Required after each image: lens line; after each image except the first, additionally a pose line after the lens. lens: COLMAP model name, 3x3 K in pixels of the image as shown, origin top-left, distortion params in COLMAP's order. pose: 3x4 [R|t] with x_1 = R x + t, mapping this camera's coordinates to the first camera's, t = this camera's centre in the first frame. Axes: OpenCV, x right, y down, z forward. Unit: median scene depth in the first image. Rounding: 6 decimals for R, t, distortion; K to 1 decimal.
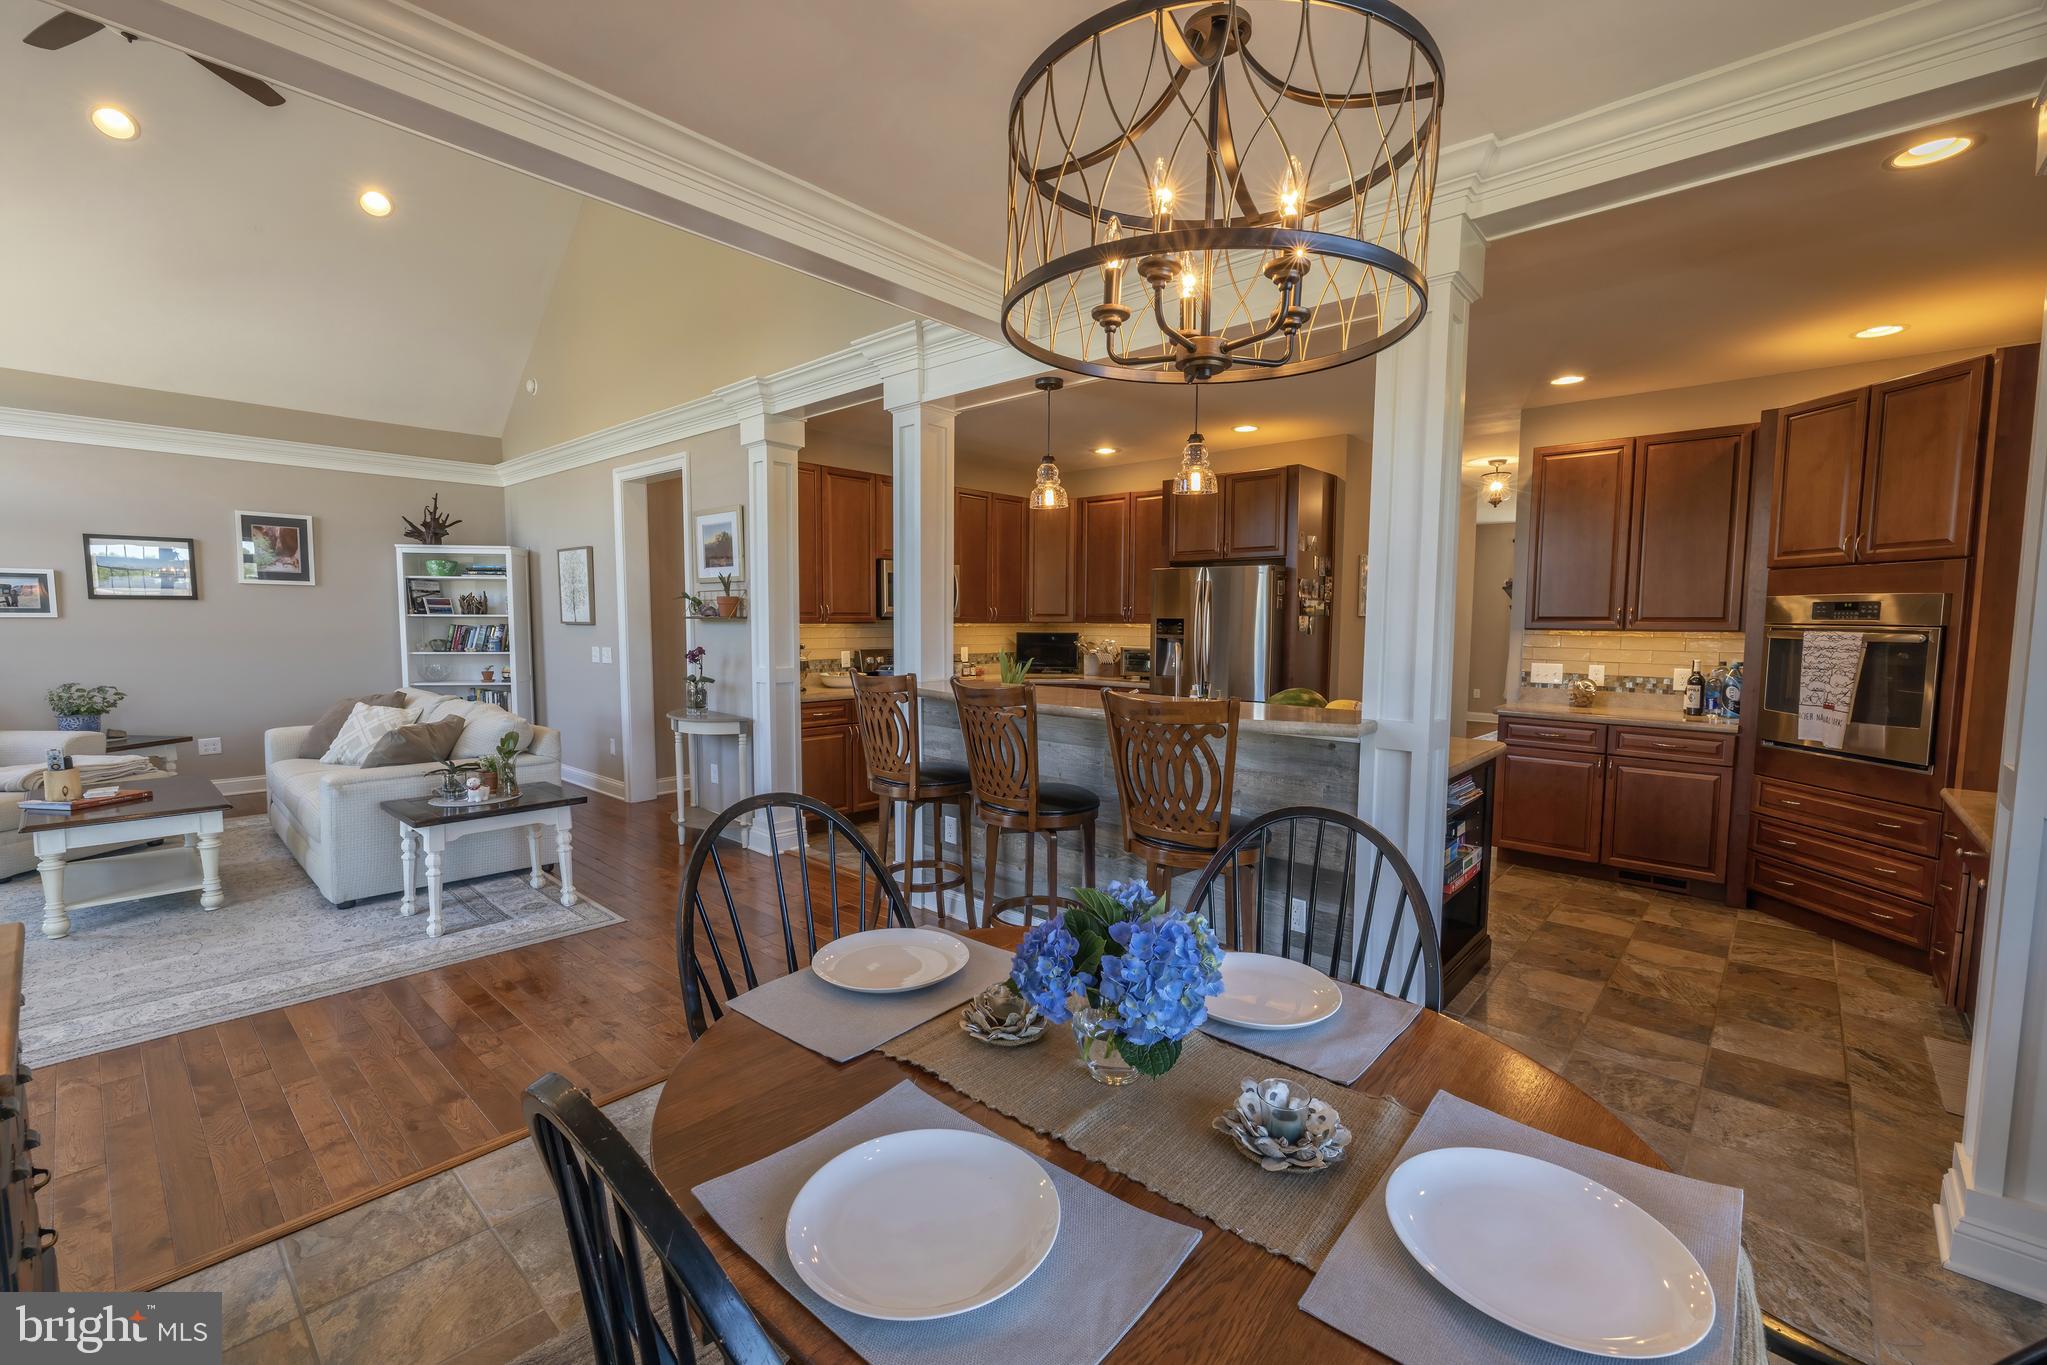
lens RADIAL K [[852.1, 0, 1025.4], [0, 852.1, 679.0], [0, 0, 1]] dist [0.000980, -0.000663]
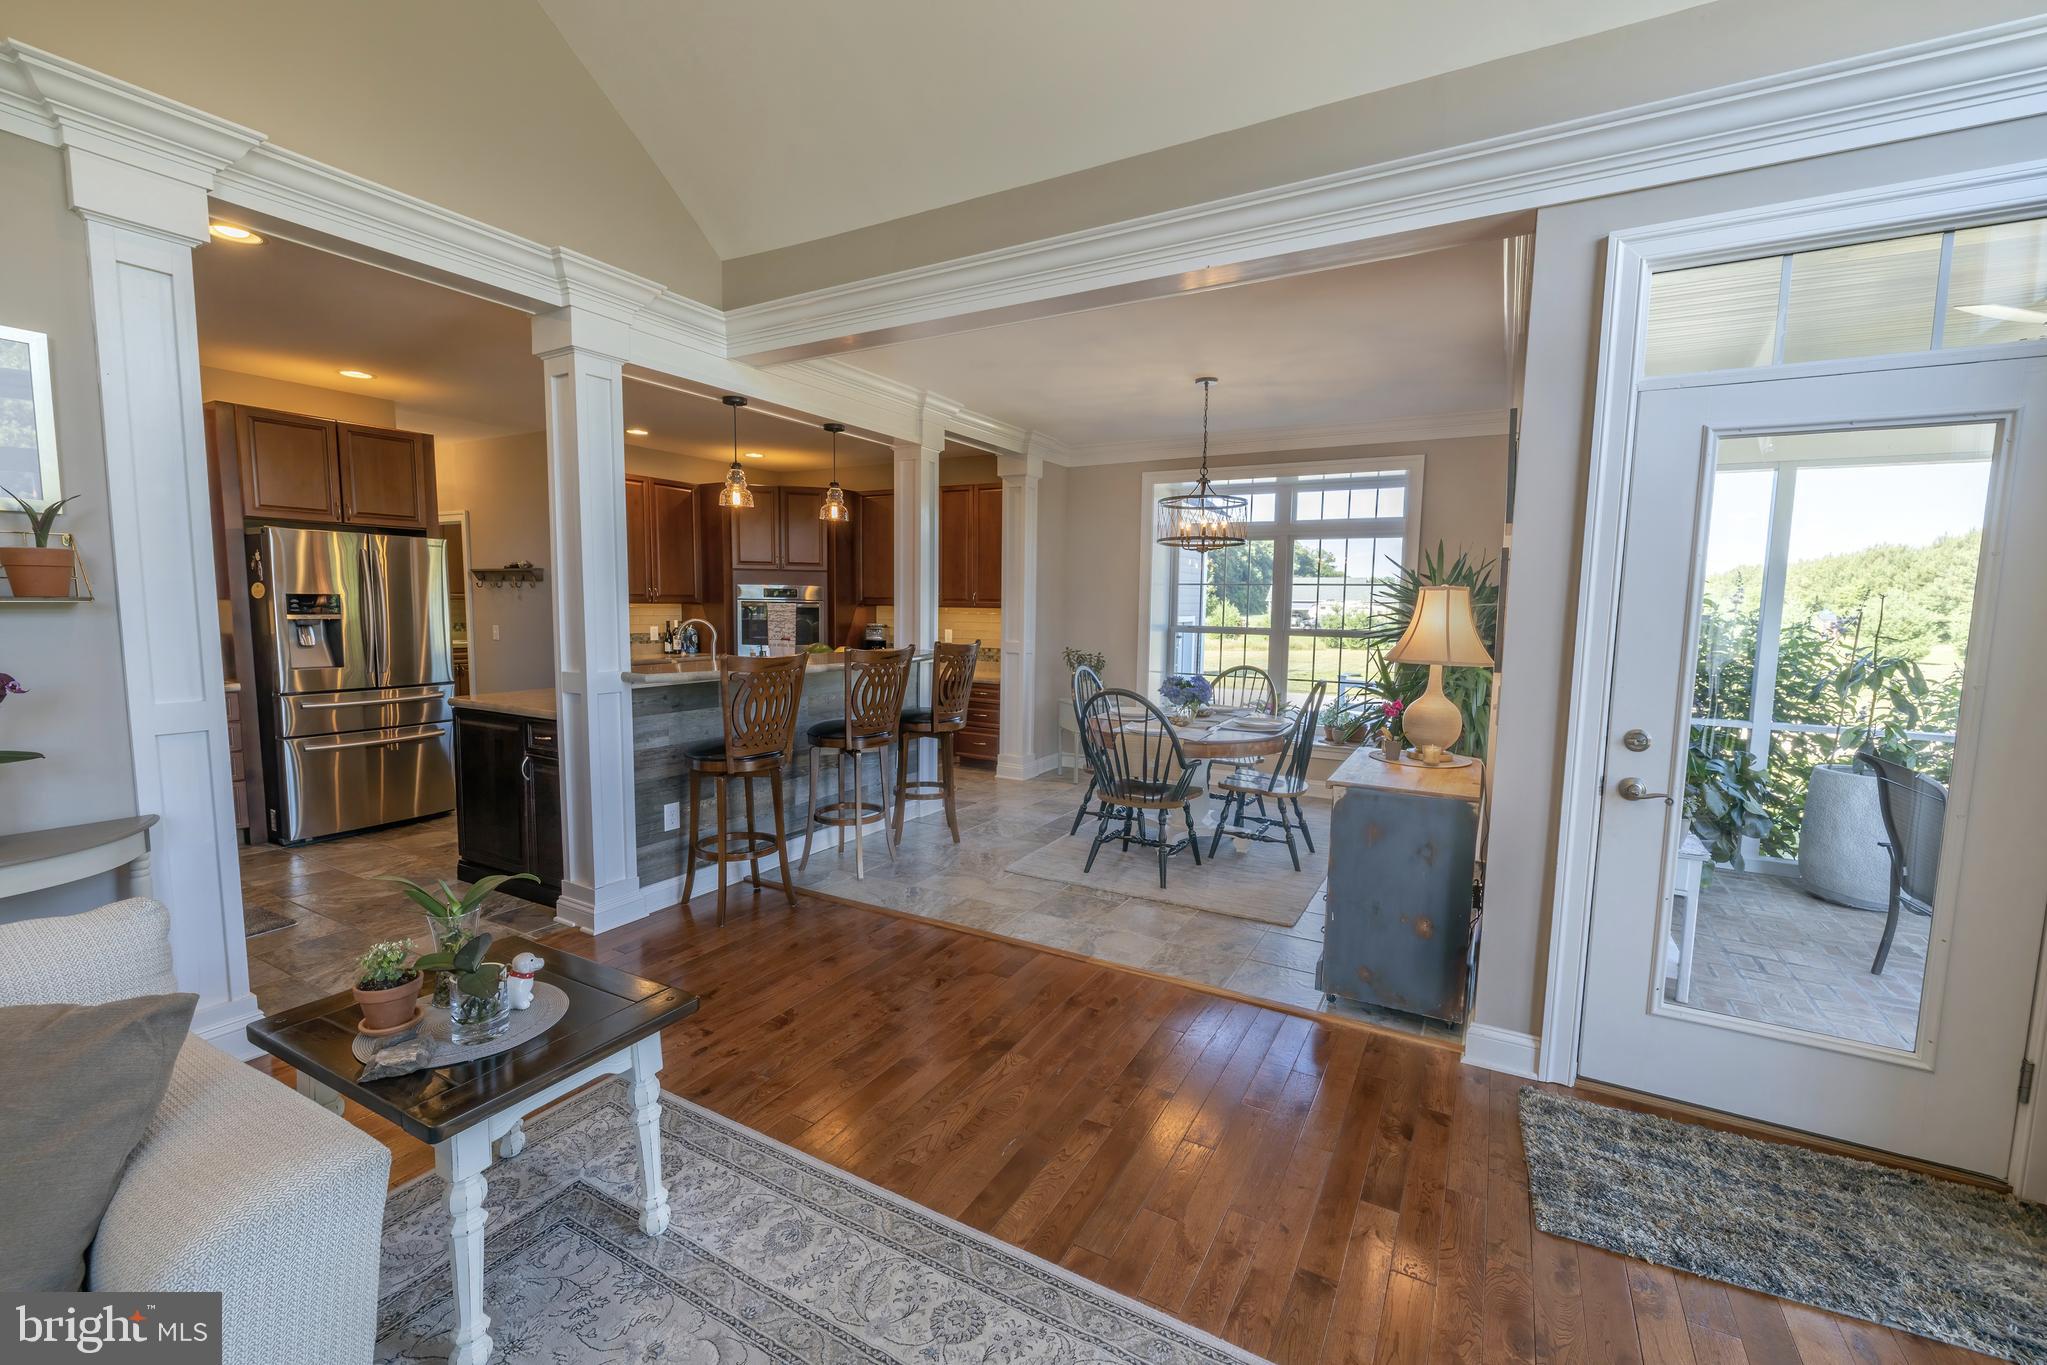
lens RADIAL K [[852.1, 0, 1028.3], [0, 852.1, 686.0], [0, 0, 1]] dist [0.000980, -0.000663]
pose [[-0.228470, -0.107911, 0.967552, -1.161502], [0.053712, 0.990927, 0.123201, -0.074885], [-0.972068, 0.080117, -0.220601, 0.832963]]
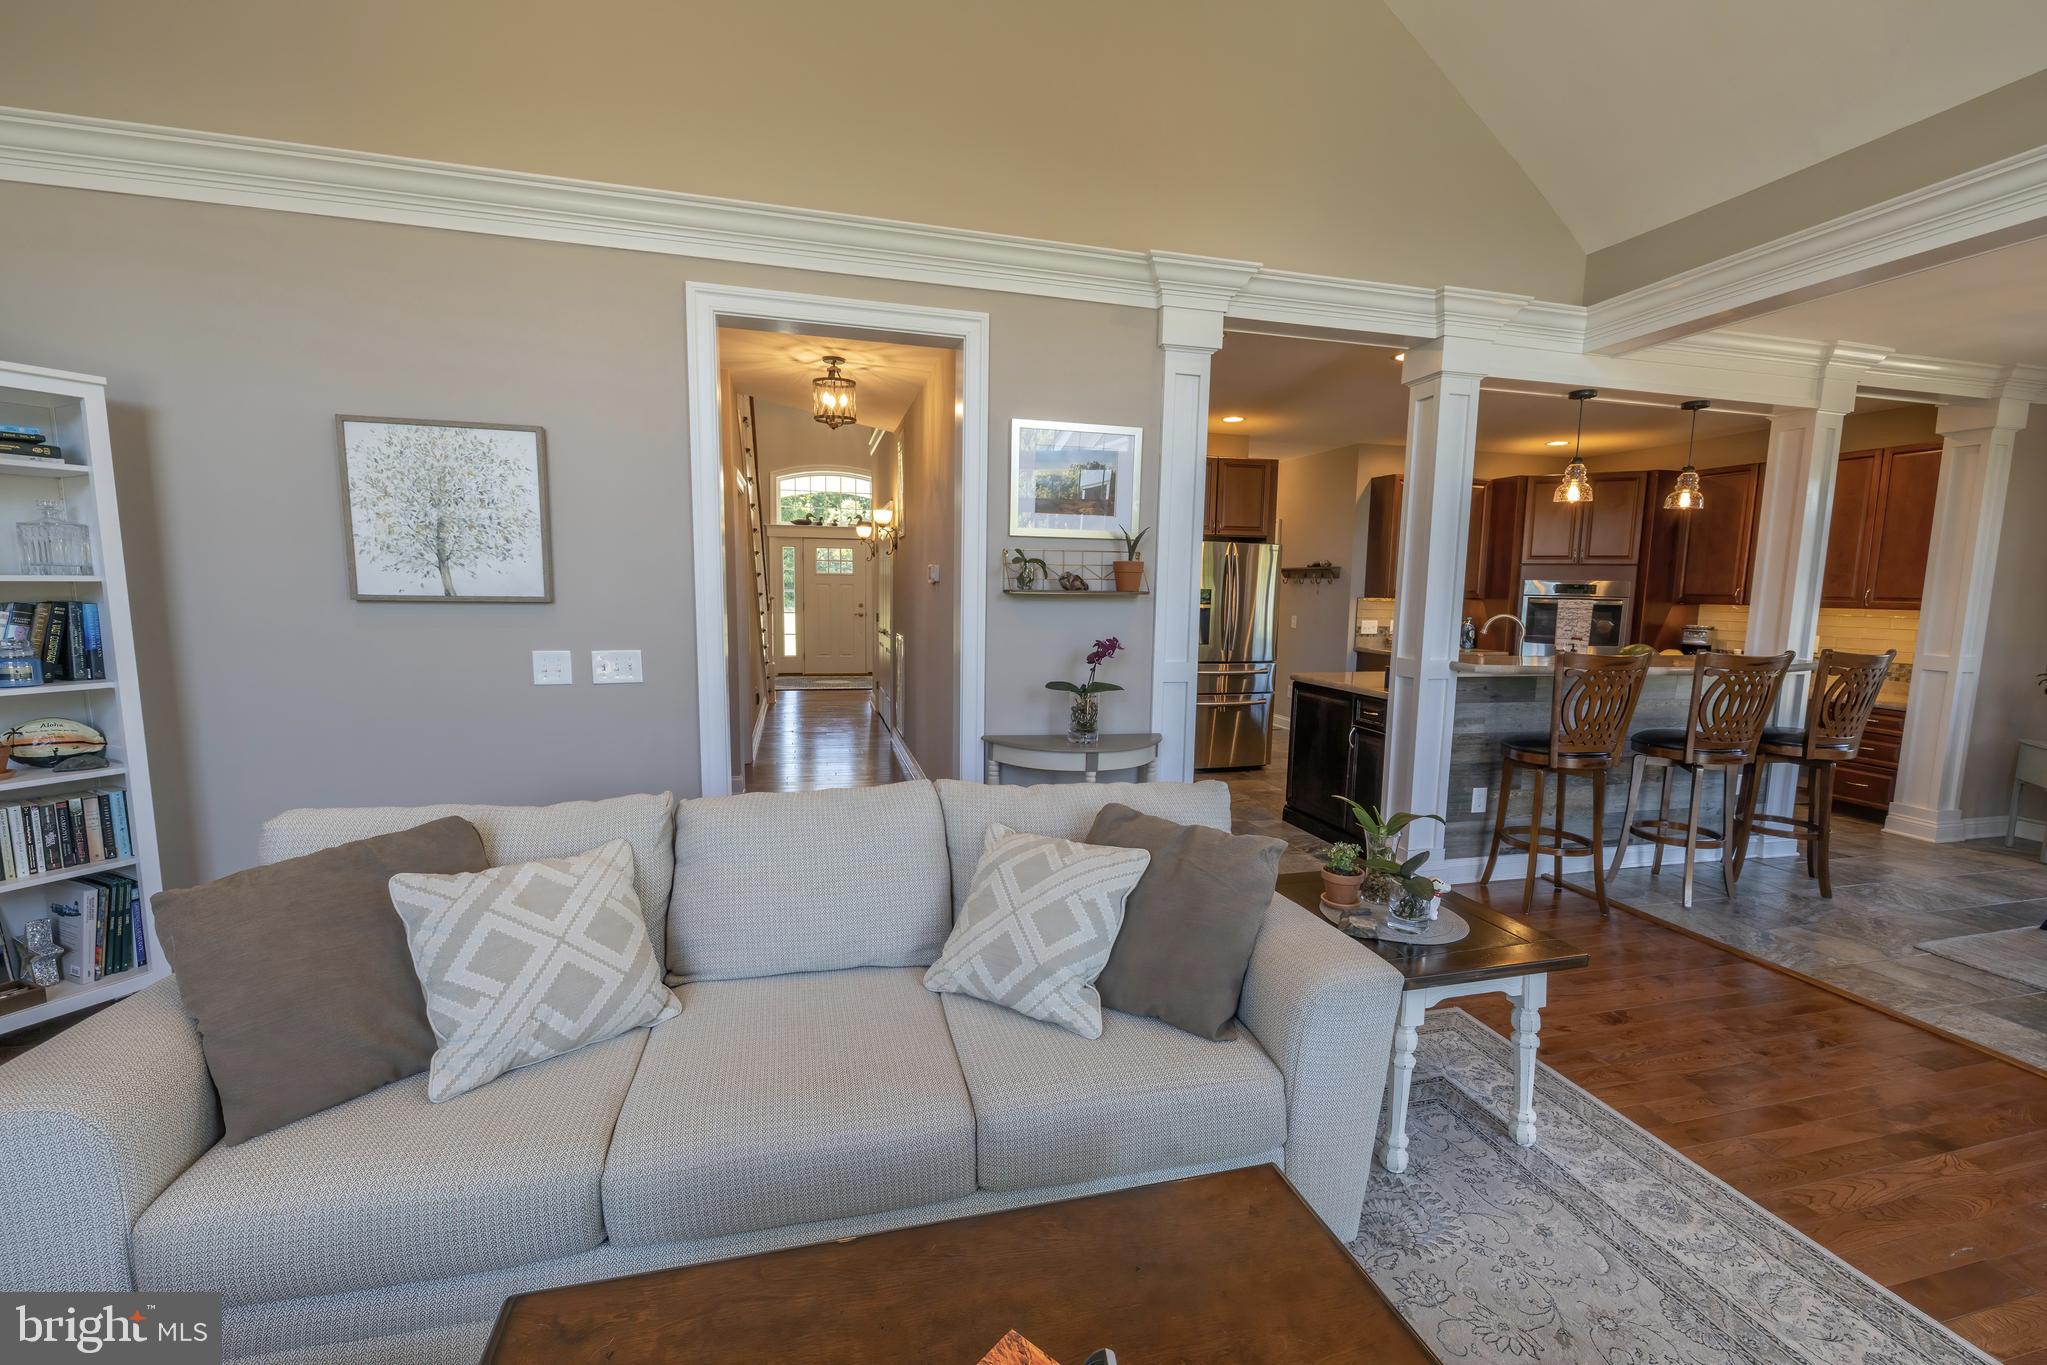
lens RADIAL K [[852.1, 0, 1031.5], [0, 852.1, 685.5], [0, 0, 1]] dist [0.000980, -0.000663]
pose [[0.540267, -0.097898, 0.835779, -1.280932], [0.046580, 0.995166, 0.086457, -0.081631], [-0.840203, -0.007779, 0.542216, 0.919102]]
